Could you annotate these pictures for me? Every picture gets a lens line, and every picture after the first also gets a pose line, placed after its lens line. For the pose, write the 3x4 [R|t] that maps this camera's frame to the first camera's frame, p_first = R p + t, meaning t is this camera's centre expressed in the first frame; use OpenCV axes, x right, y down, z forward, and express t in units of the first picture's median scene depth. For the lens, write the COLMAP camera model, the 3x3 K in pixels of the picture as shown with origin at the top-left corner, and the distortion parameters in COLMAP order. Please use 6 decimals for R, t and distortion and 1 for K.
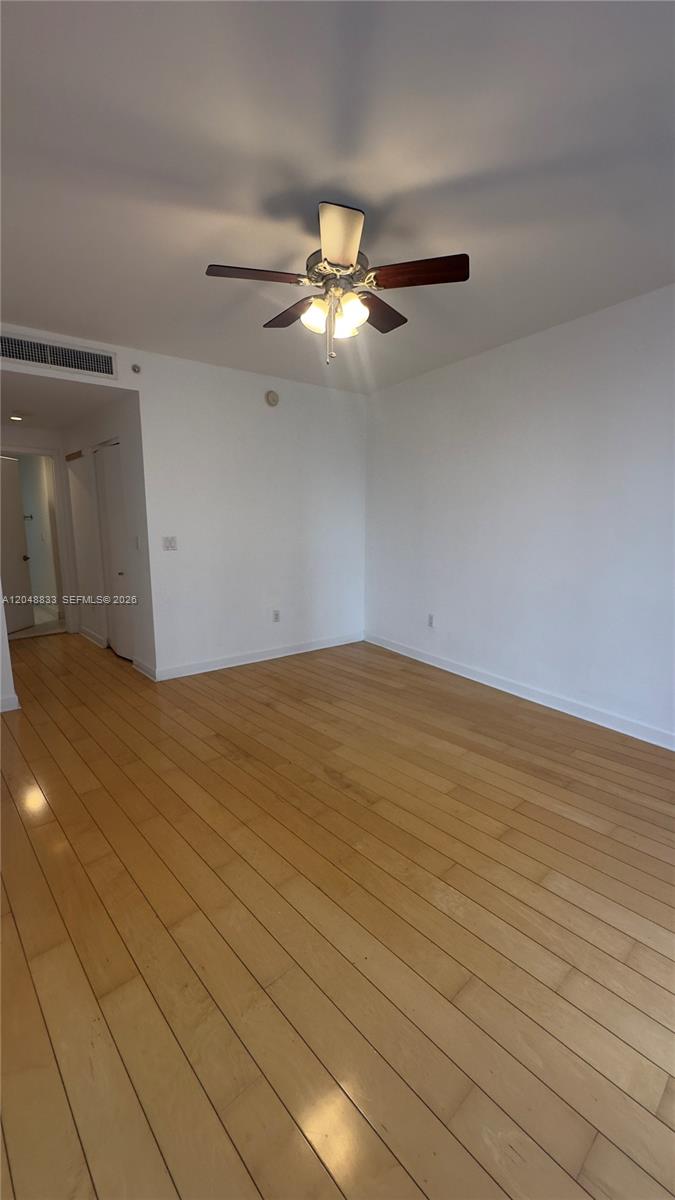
lens RADIAL K [[479.1, 0, 337.5], [0, 479.1, 600.0], [0, 0, 1]] dist [0.000695, 0.000179]
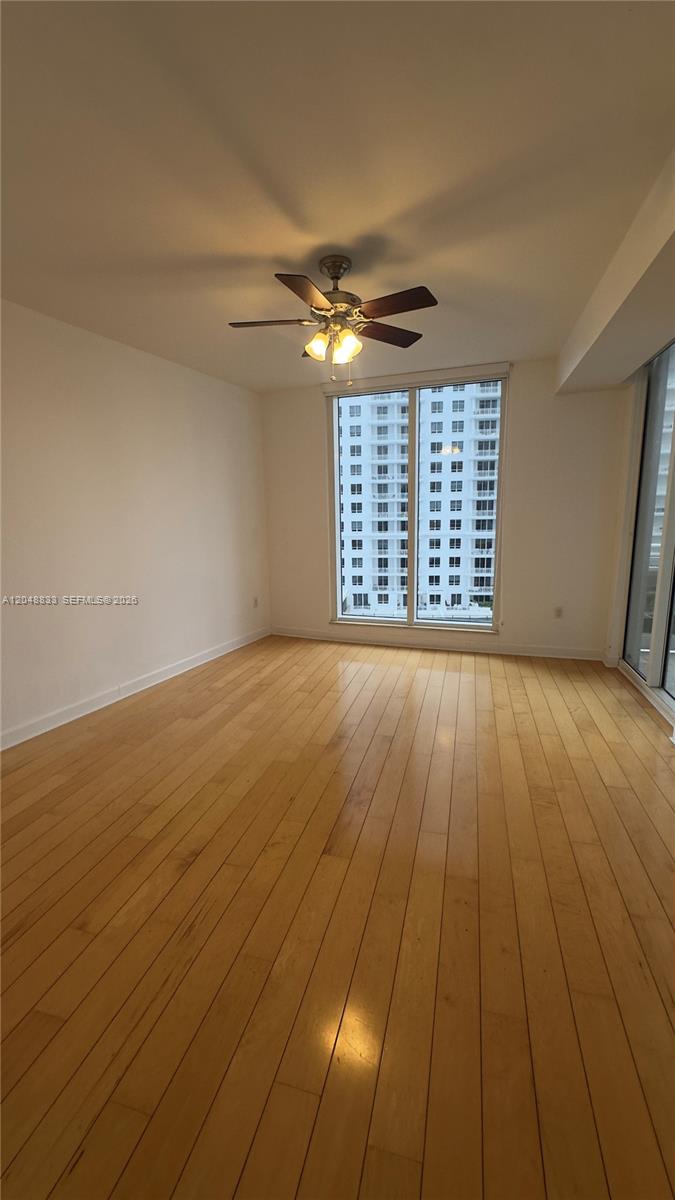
lens RADIAL K [[479.1, 0, 337.5], [0, 479.1, 600.0], [0, 0, 1]] dist [0.000695, 0.000179]
pose [[-0.538743, -0.132045, 0.832058, -0.825574], [0.160755, 0.953381, 0.255385, -0.219552], [-0.826991, 0.271345, -0.492400, 1.343587]]
